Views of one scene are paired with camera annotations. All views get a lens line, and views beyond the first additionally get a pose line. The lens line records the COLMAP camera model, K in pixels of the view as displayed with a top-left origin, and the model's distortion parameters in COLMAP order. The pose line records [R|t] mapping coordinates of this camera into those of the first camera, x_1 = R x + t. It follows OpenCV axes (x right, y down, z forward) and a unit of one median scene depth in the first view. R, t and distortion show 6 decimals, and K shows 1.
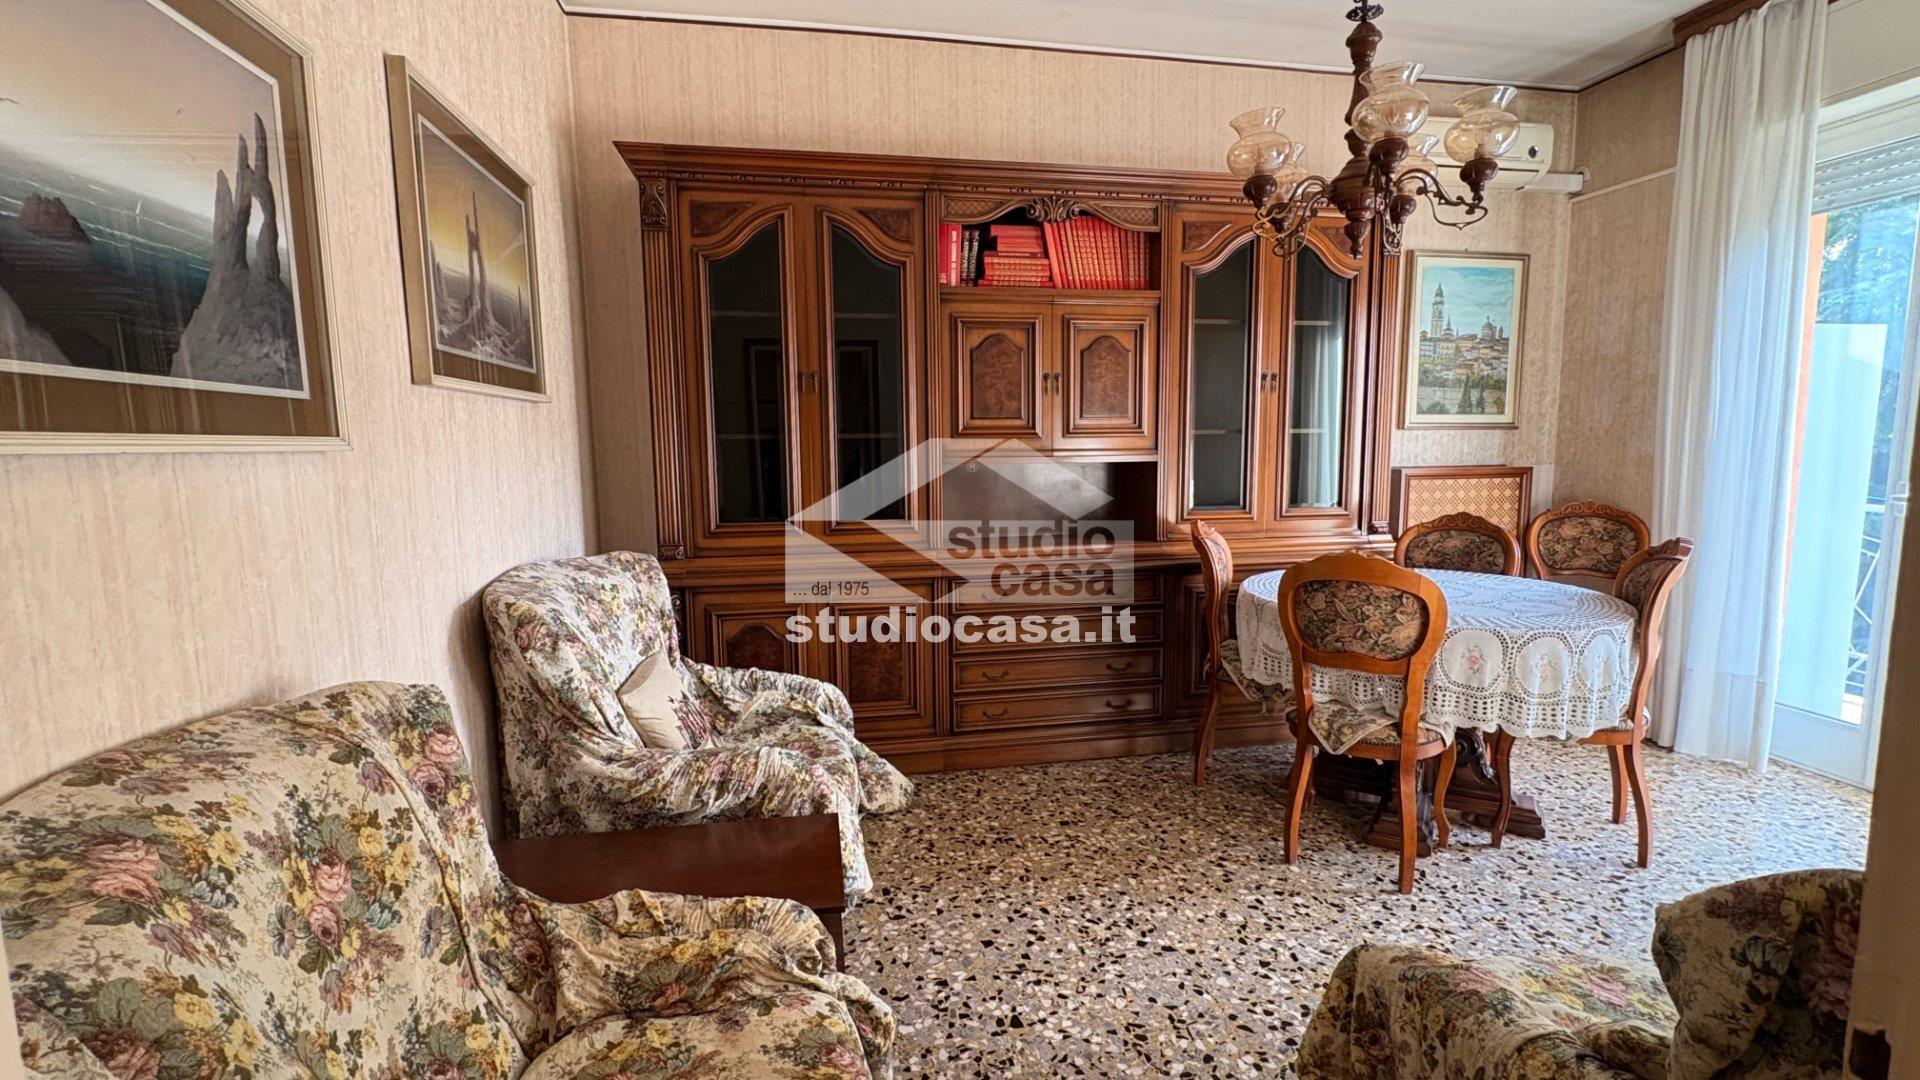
lens RADIAL K [[853.0, 0, 960.5], [0, 853.0, 538.7], [0, 0, 1]] dist [-0.001328, 0.000771]
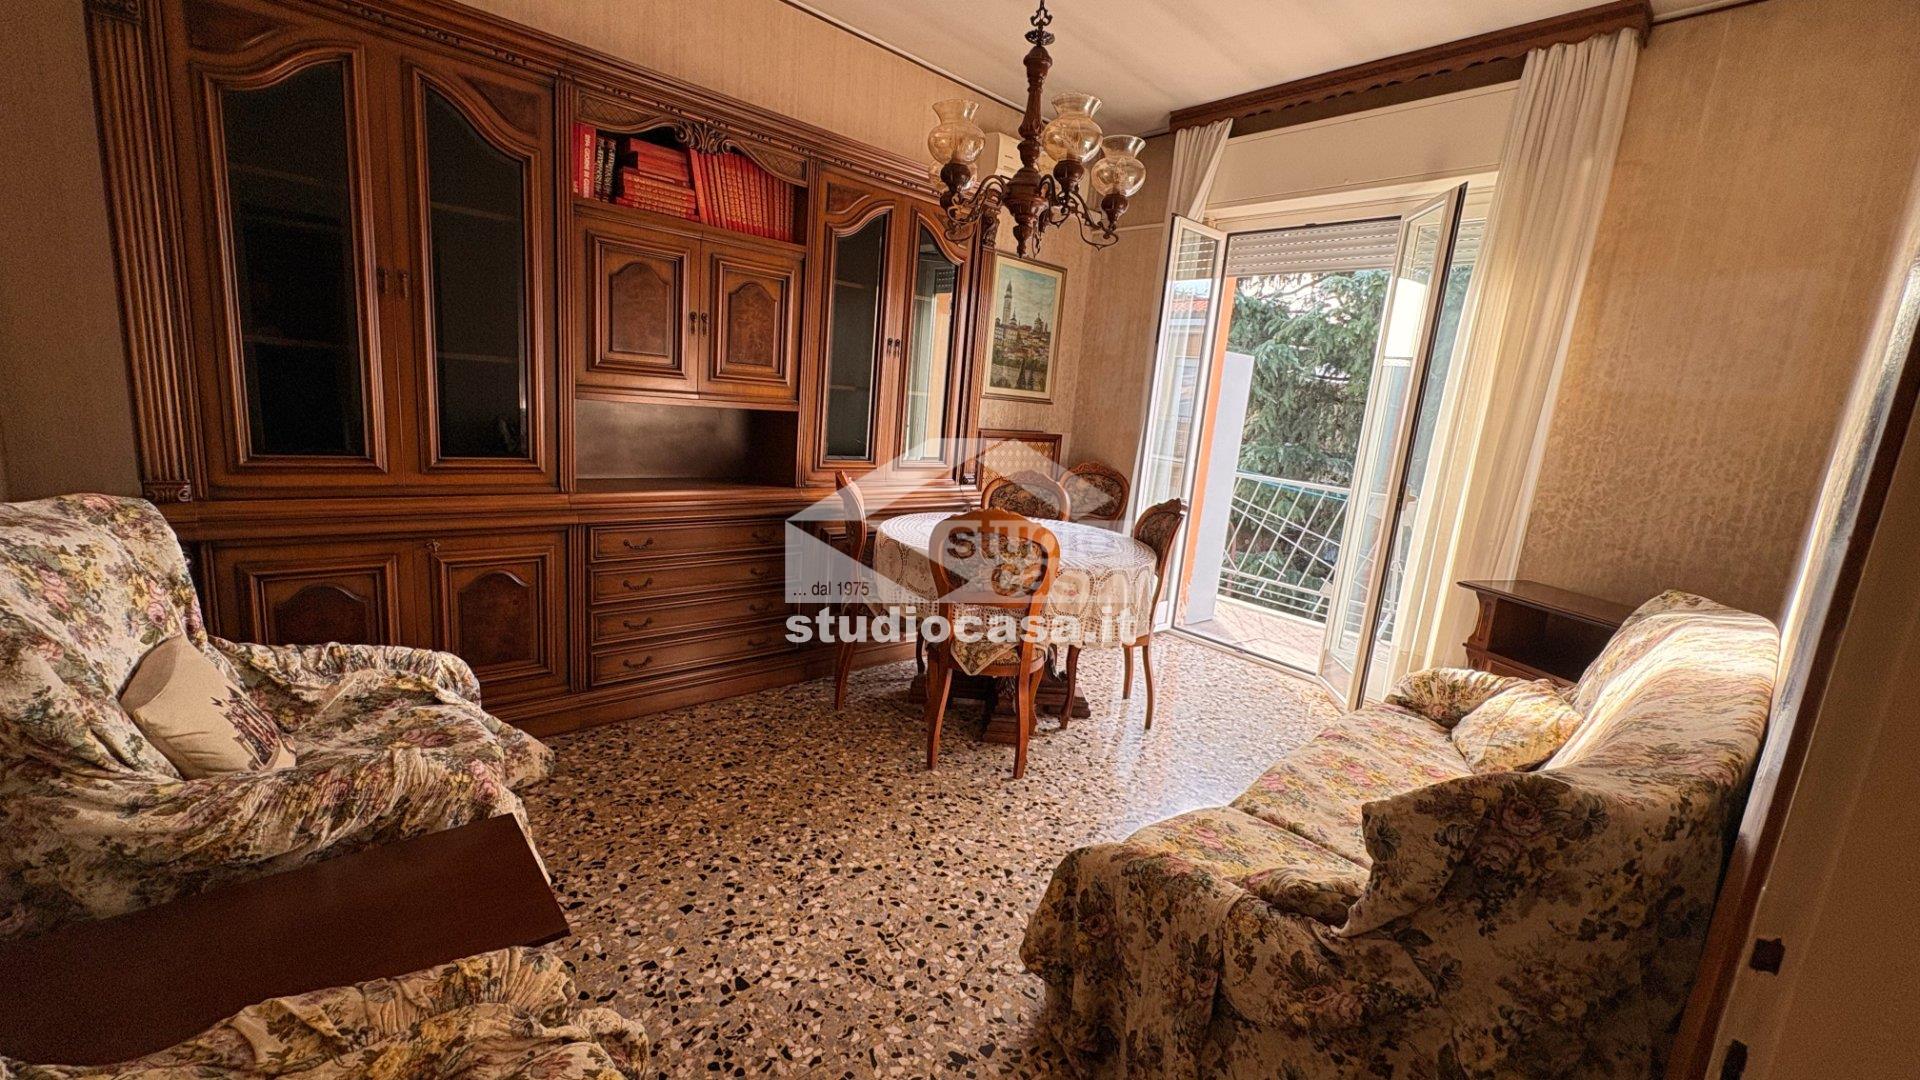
lens RADIAL K [[760.6, 0, 955.8], [0, 760.6, 537.4], [0, 0, 1]] dist [0.000612, 0.000555]
pose [[0.850679, -0.015007, 0.525471, -0.143902], [-0.034156, 0.995902, 0.083737, -0.030619], [-0.524575, -0.089182, 0.846681, 0.124654]]
